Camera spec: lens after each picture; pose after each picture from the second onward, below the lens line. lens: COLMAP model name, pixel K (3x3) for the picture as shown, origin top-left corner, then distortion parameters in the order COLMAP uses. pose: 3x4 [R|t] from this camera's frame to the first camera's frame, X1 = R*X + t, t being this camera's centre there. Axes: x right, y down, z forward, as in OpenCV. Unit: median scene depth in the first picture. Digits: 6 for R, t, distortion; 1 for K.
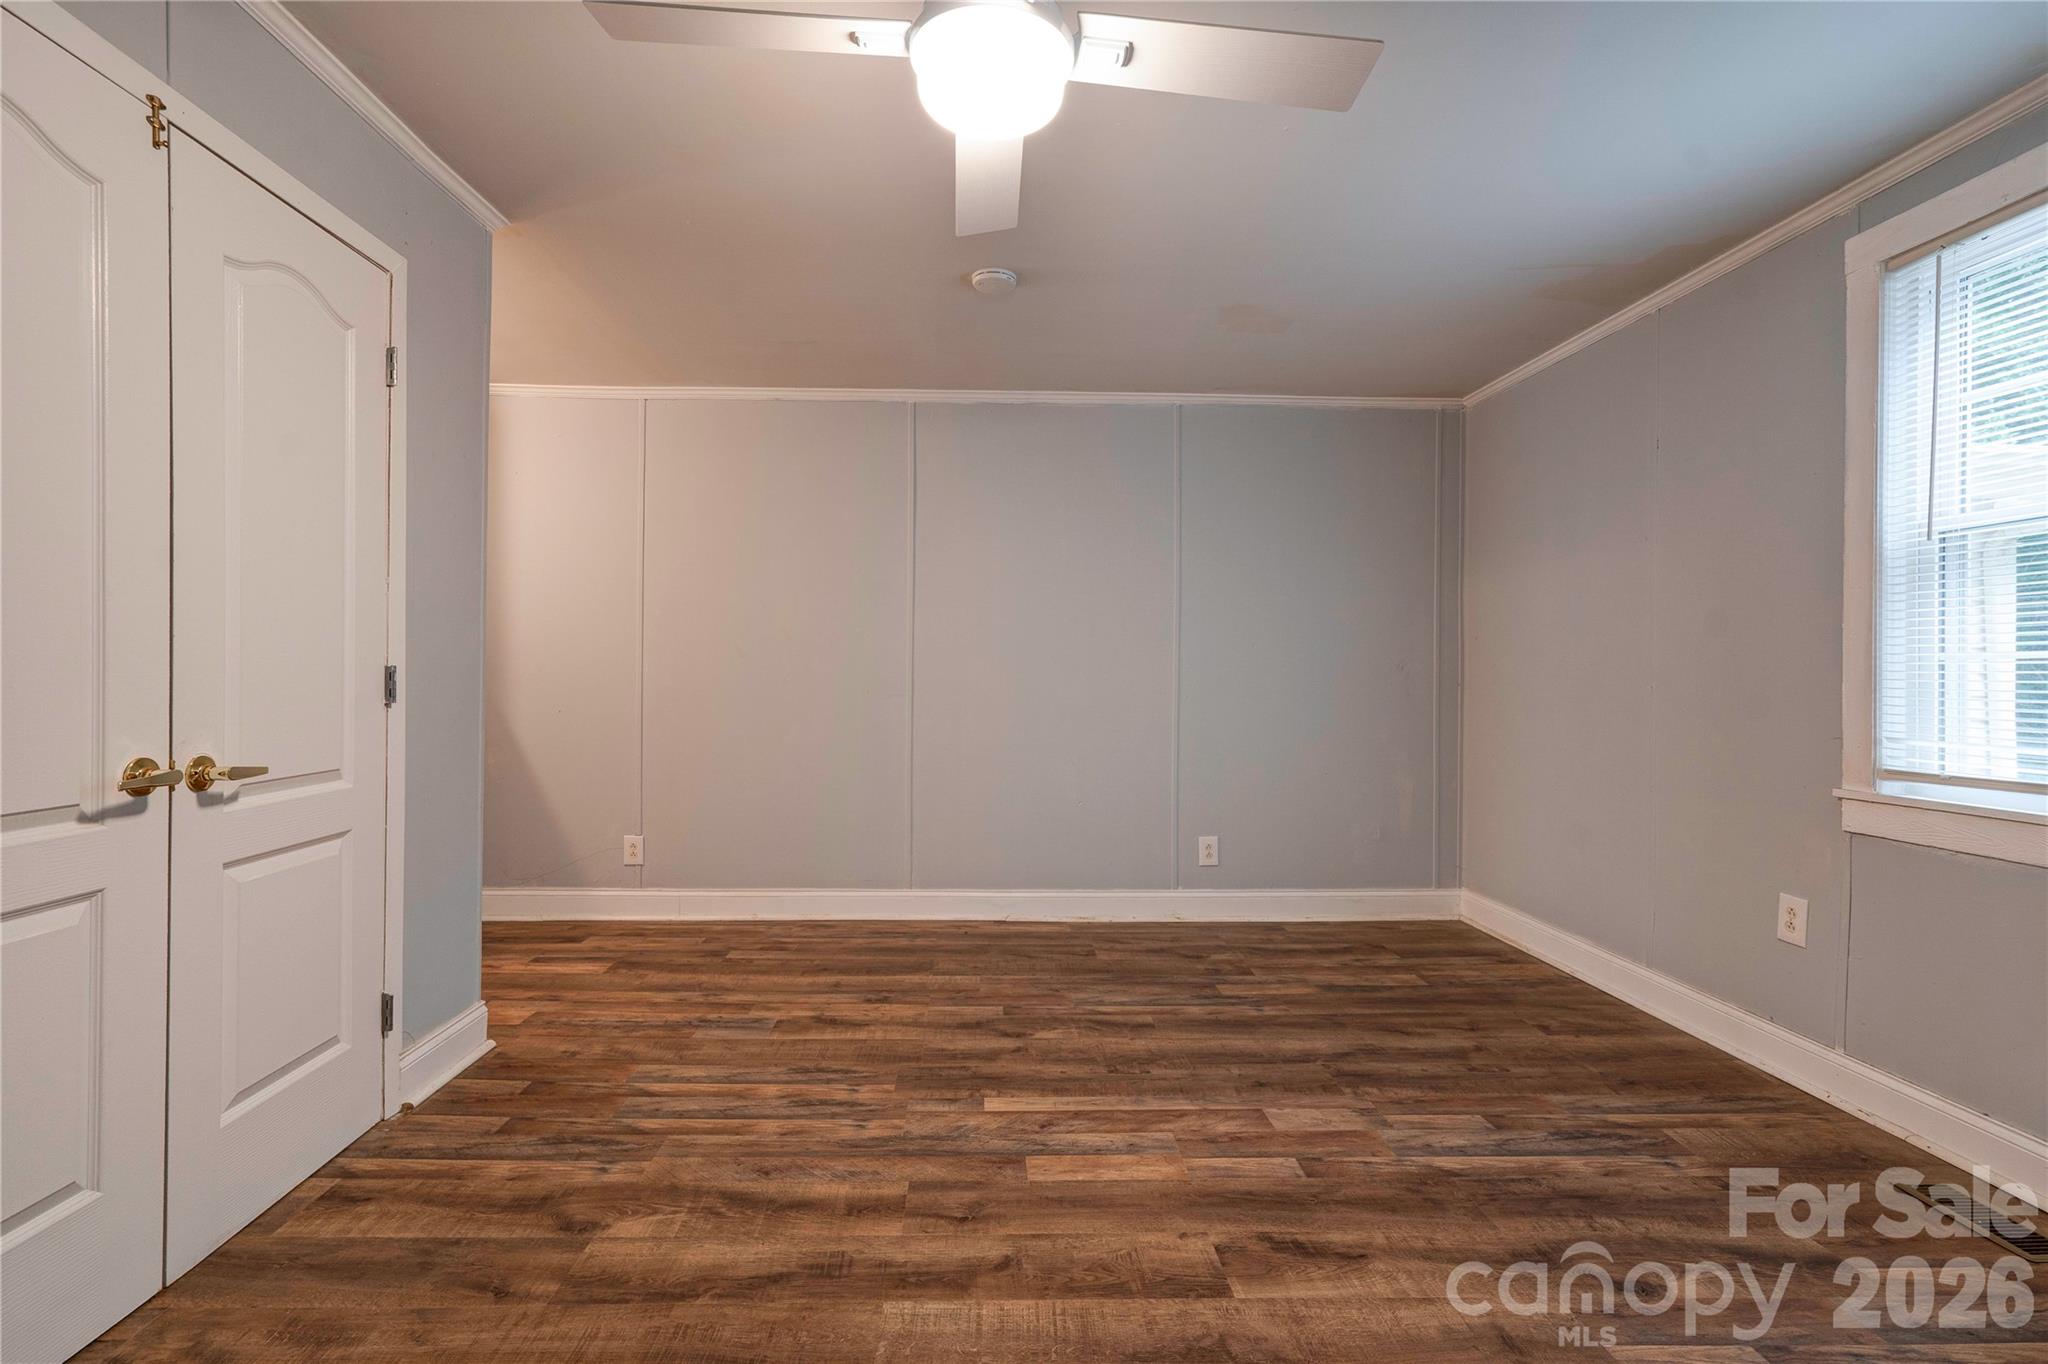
lens RADIAL K [[933.6, 0, 1031.6], [0, 933.6, 679.0], [0, 0, 1]] dist [0.009476, -0.000546]
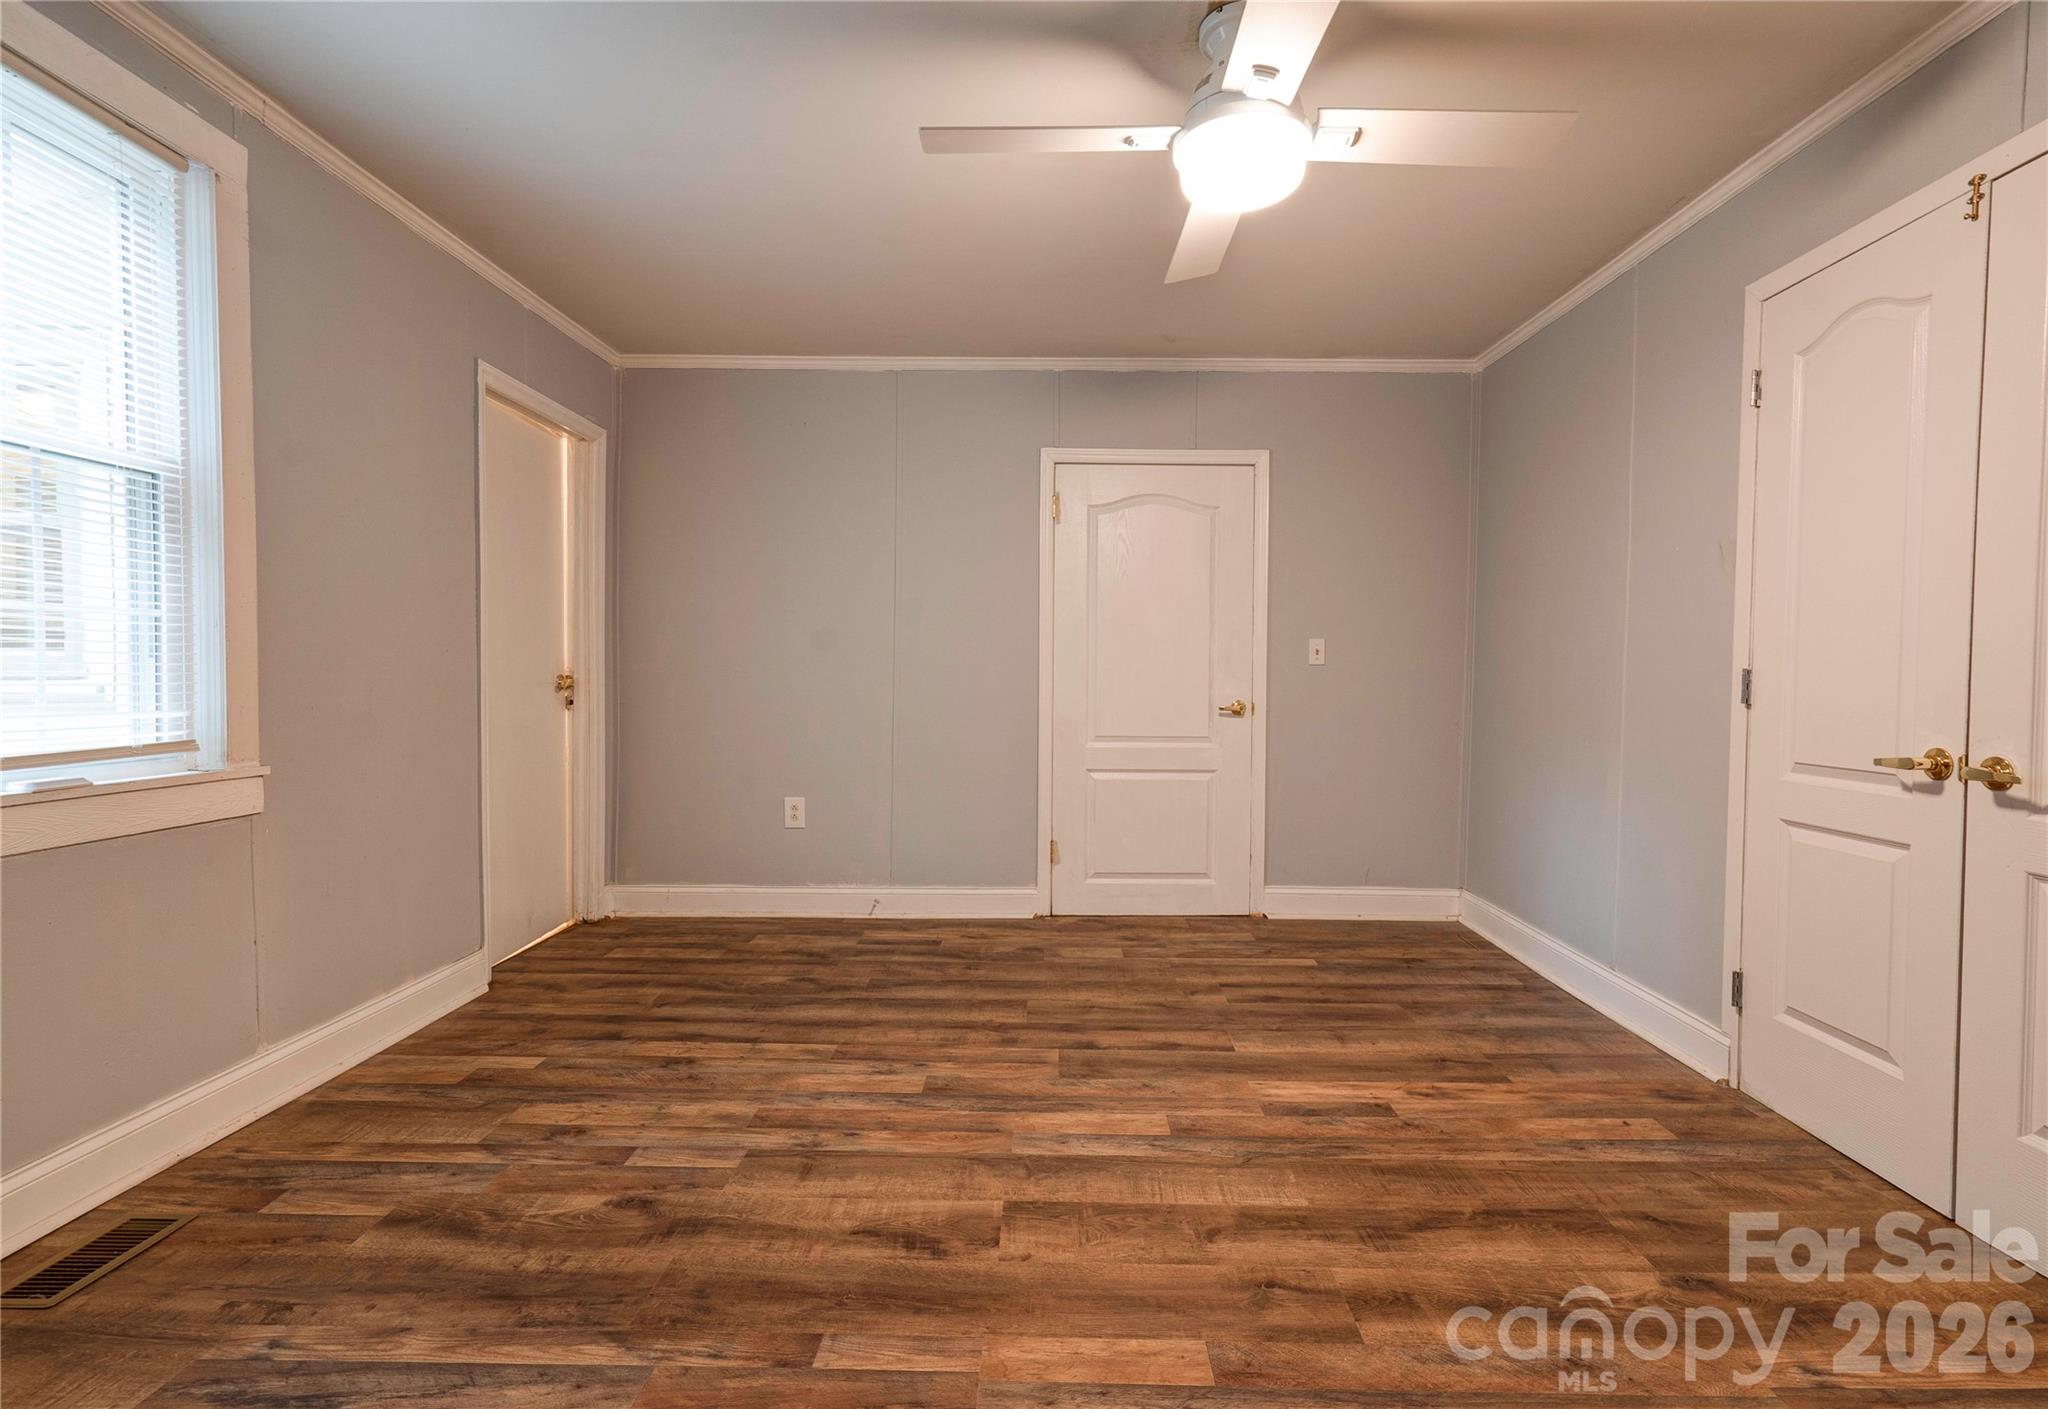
lens RADIAL K [[1013.6, 0, 1009.8], [0, 1013.6, 708.1], [0, 0, 1]] dist [-0.024369, -0.000195]
pose [[-0.995479, -0.024347, 0.091808, 0.100700], [-0.020884, 0.999041, 0.038488, 0.007003], [-0.092657, 0.036397, -0.995033, 2.017810]]
